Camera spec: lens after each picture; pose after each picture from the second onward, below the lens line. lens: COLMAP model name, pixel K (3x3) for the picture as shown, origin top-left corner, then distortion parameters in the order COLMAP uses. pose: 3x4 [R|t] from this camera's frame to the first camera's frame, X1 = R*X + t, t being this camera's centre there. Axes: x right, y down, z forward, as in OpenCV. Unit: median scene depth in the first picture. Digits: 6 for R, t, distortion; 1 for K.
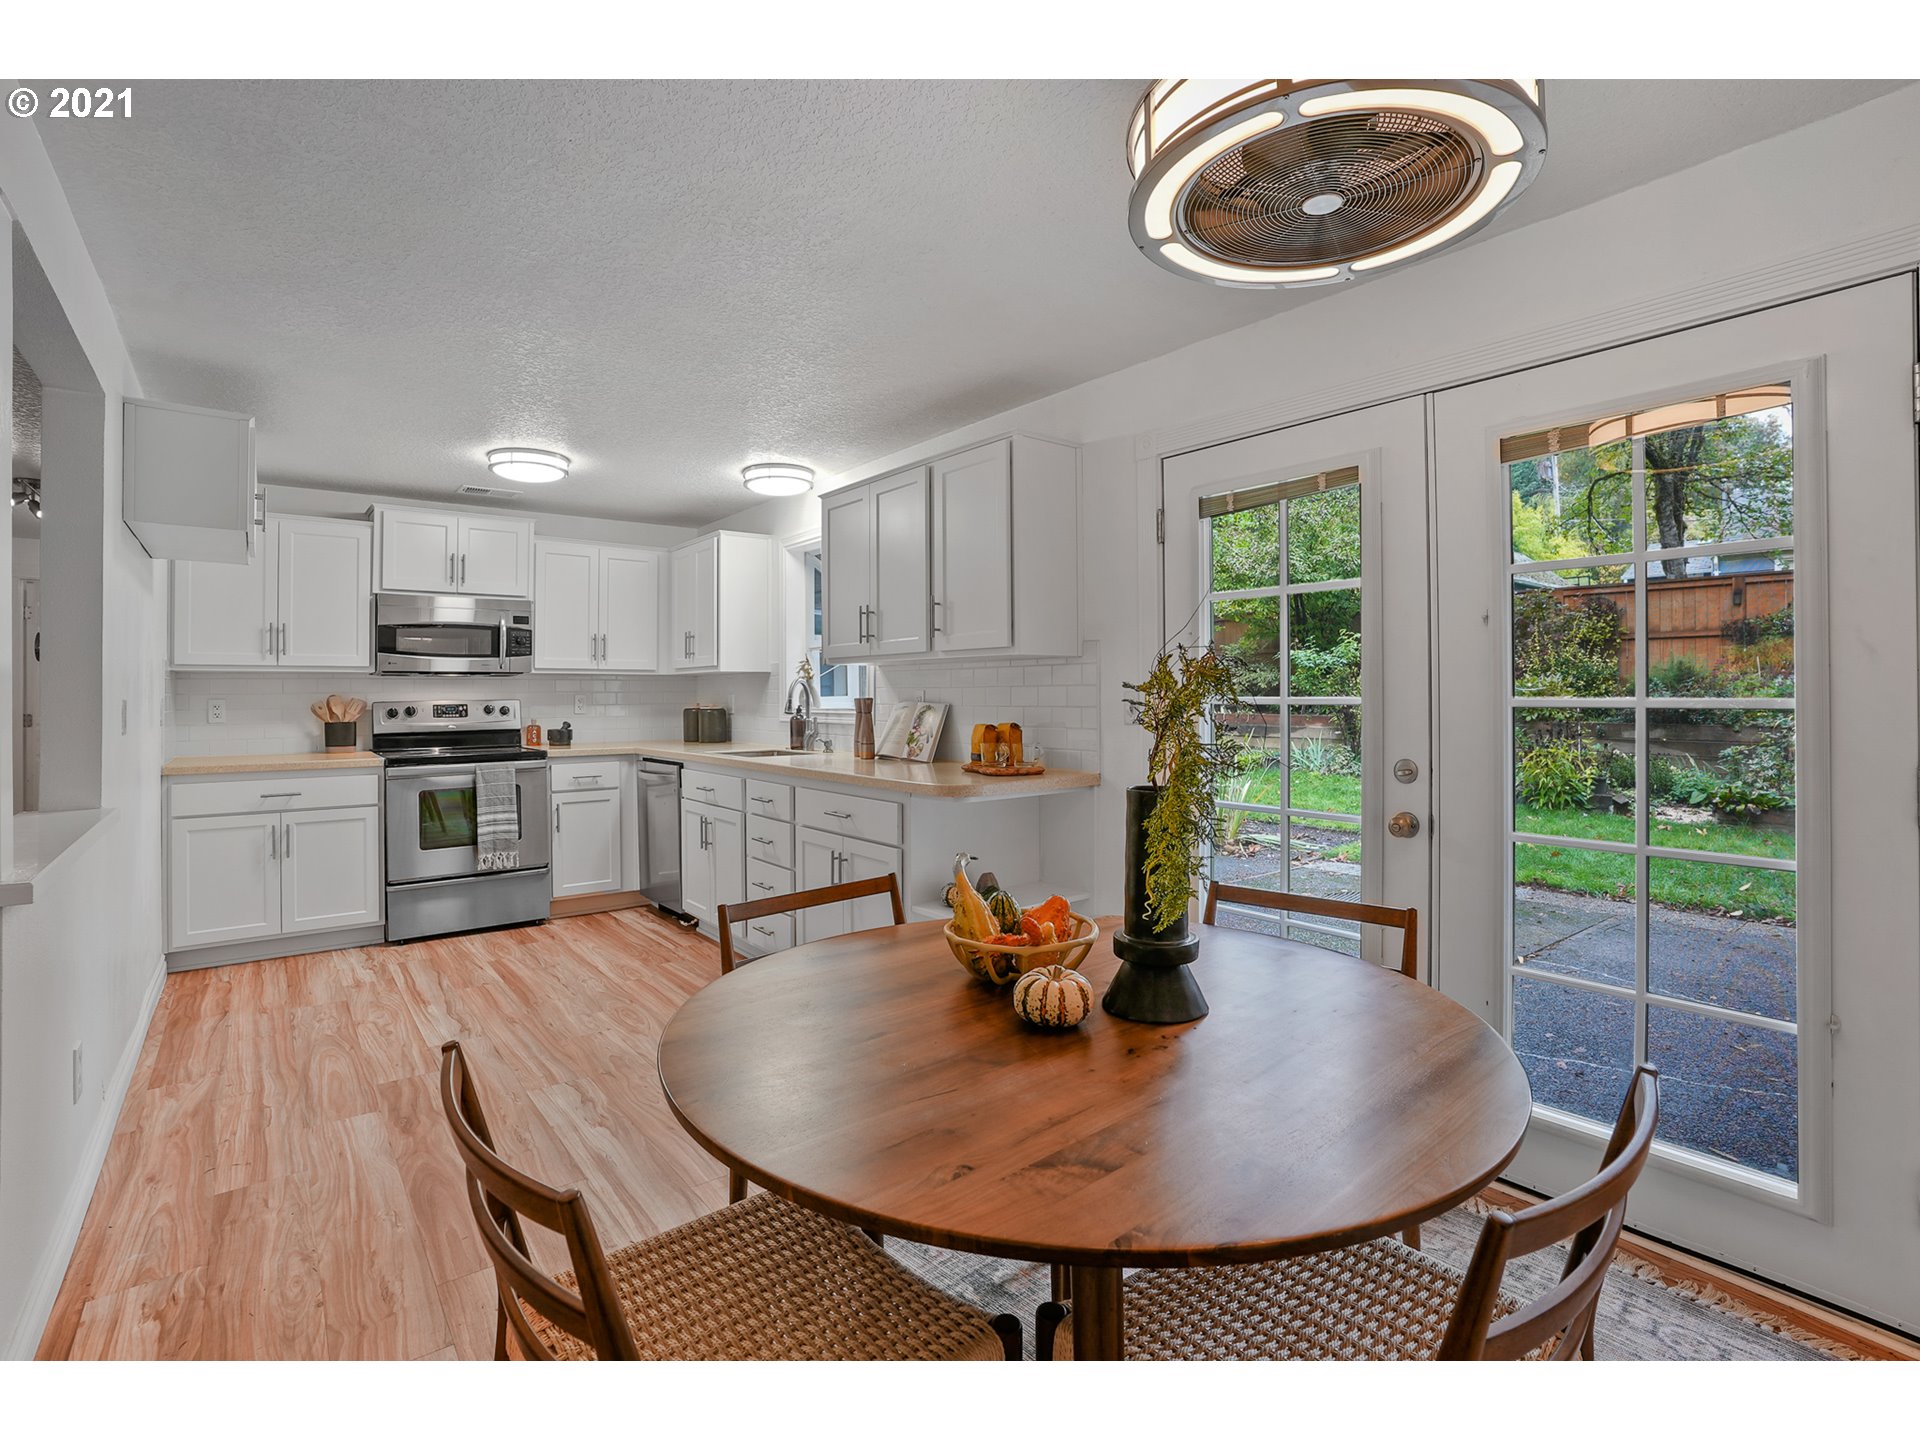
lens RADIAL K [[917.2, 0, 960.7], [0, 917.2, 690.3], [0, 0, 1]] dist [-0.071177, 0.029807]
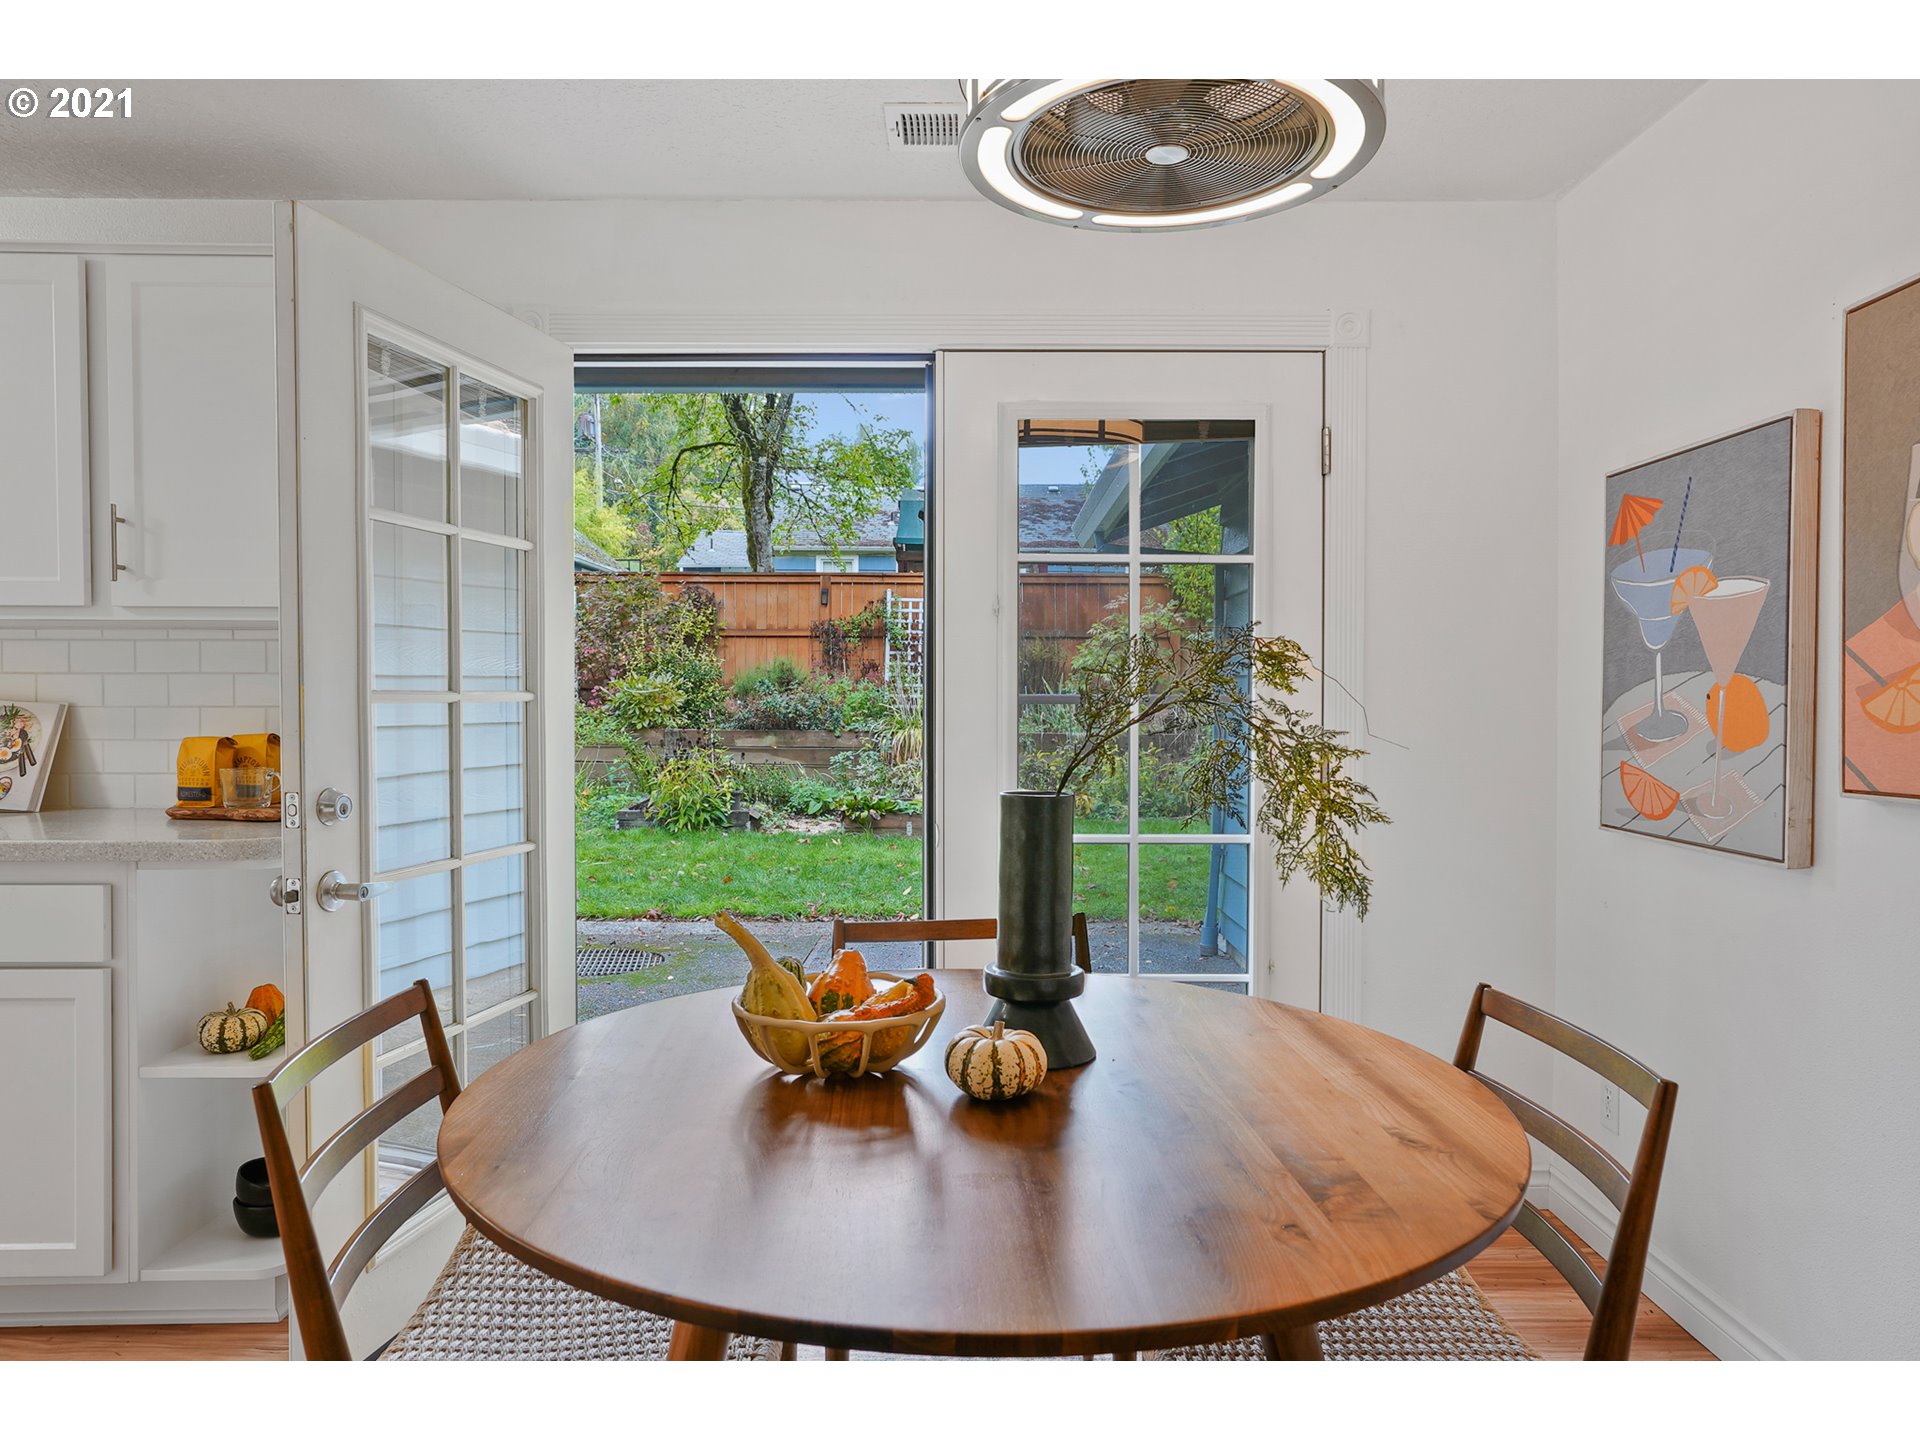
lens RADIAL K [[1245.1, 0, 966.8], [0, 1245.1, 725.9], [0, 0, 1]] dist [-0.005518, 0.001352]
pose [[0.620566, -0.012117, 0.784060, -0.202689], [-0.009032, 0.999704, 0.022597, 0.005391], [-0.784102, -0.021105, 0.620273, 0.095367]]
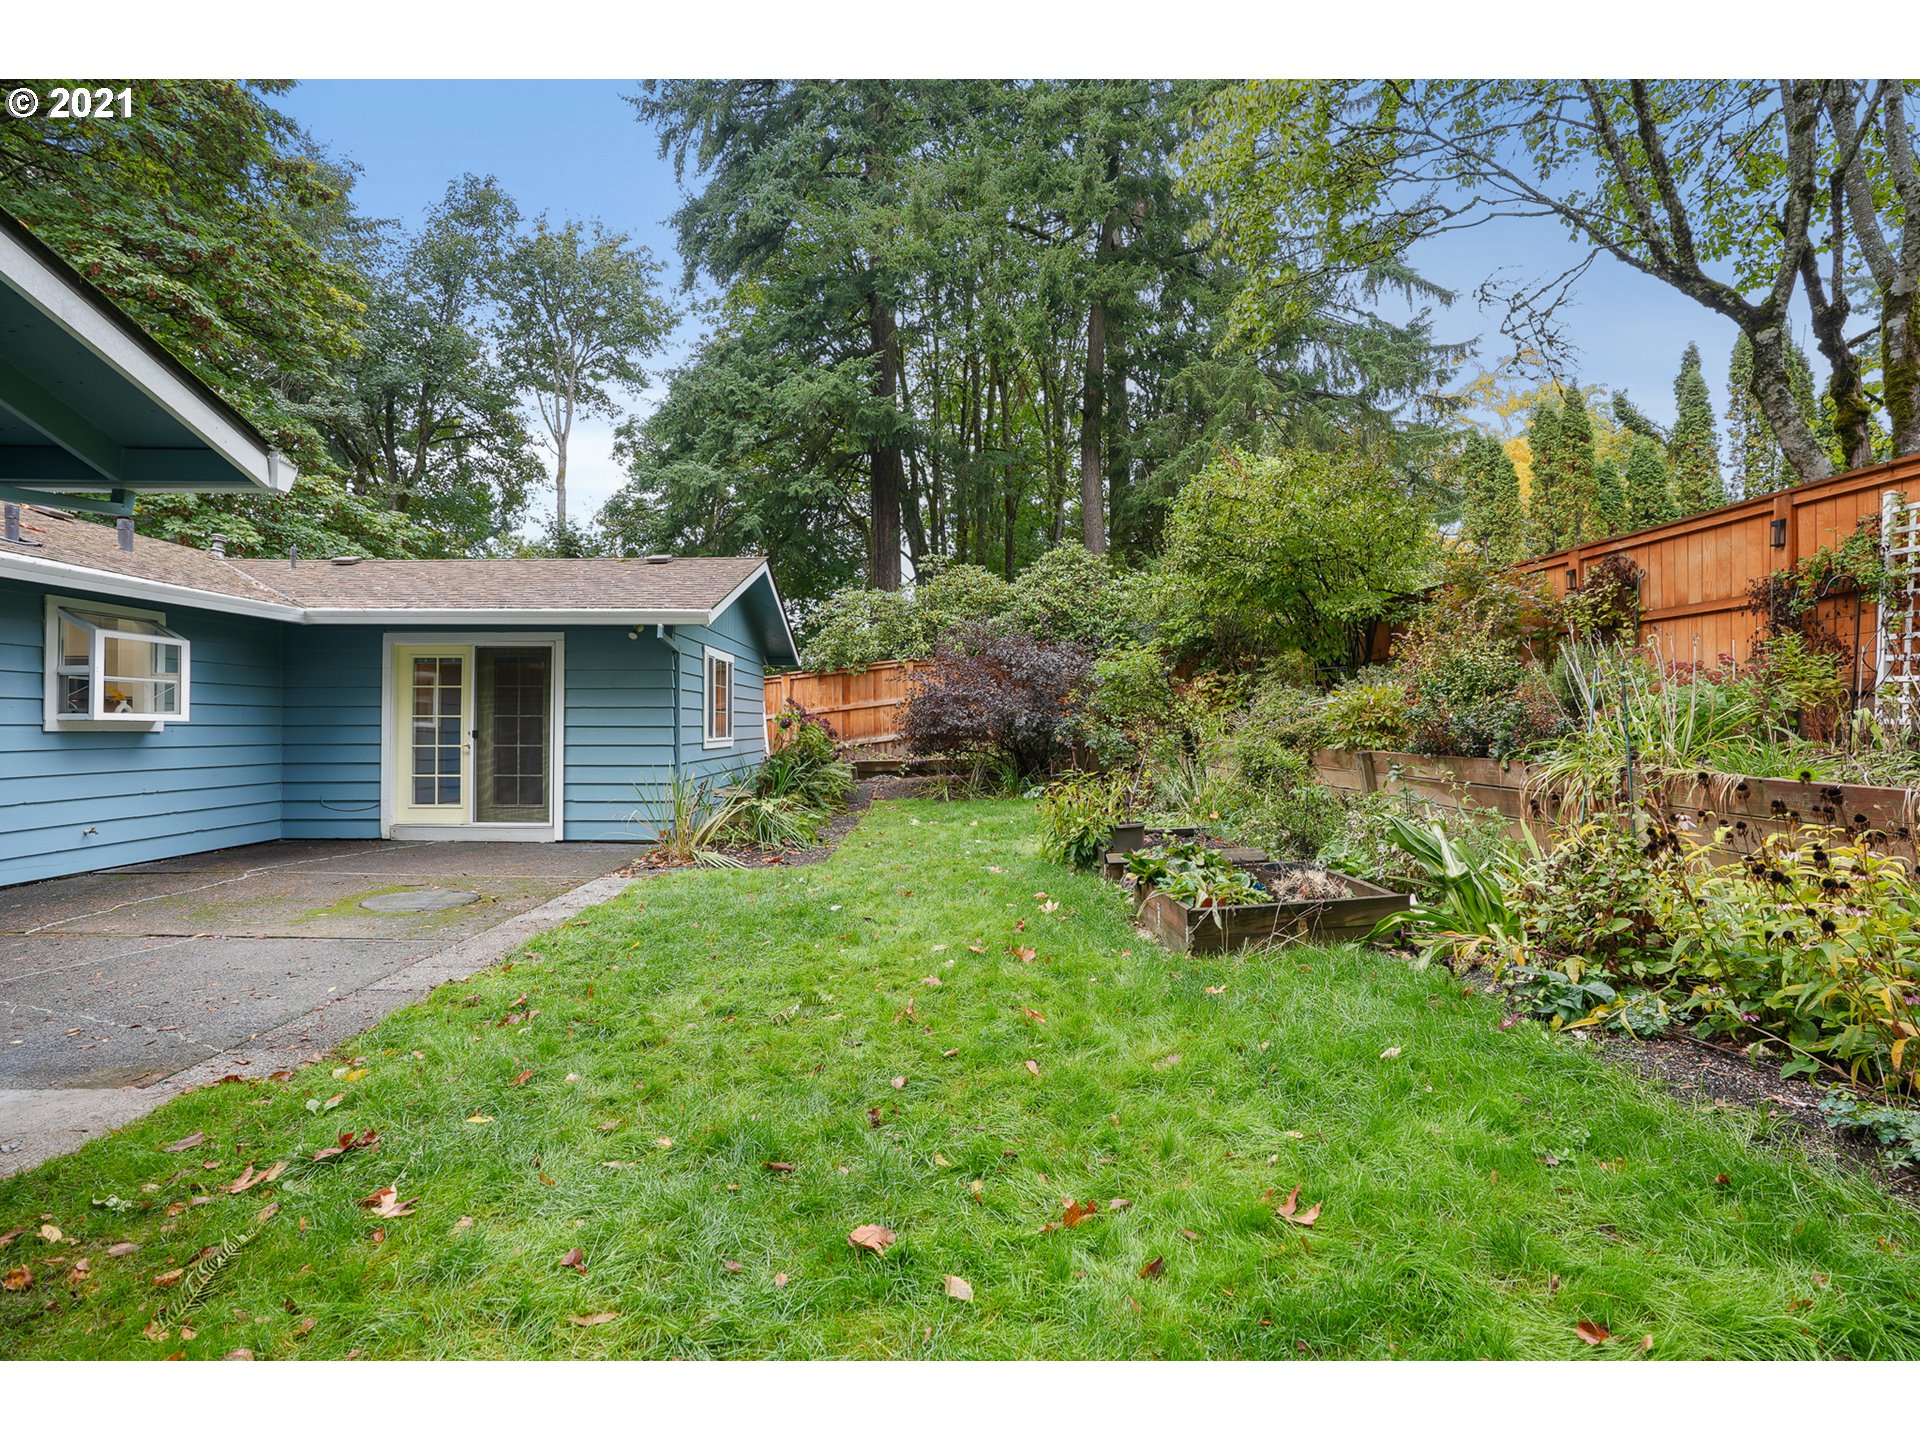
lens RADIAL K [[903.0, 0, 972.4], [0, 903.0, 714.5], [0, 0, 1]] dist [-0.066432, 0.028859]
pose [[0.809576, -0.004984, -0.586994, 1.910296], [0.001462, 0.999978, -0.006474, 0.024976], [0.587013, 0.004383, 0.809566, 0.636449]]
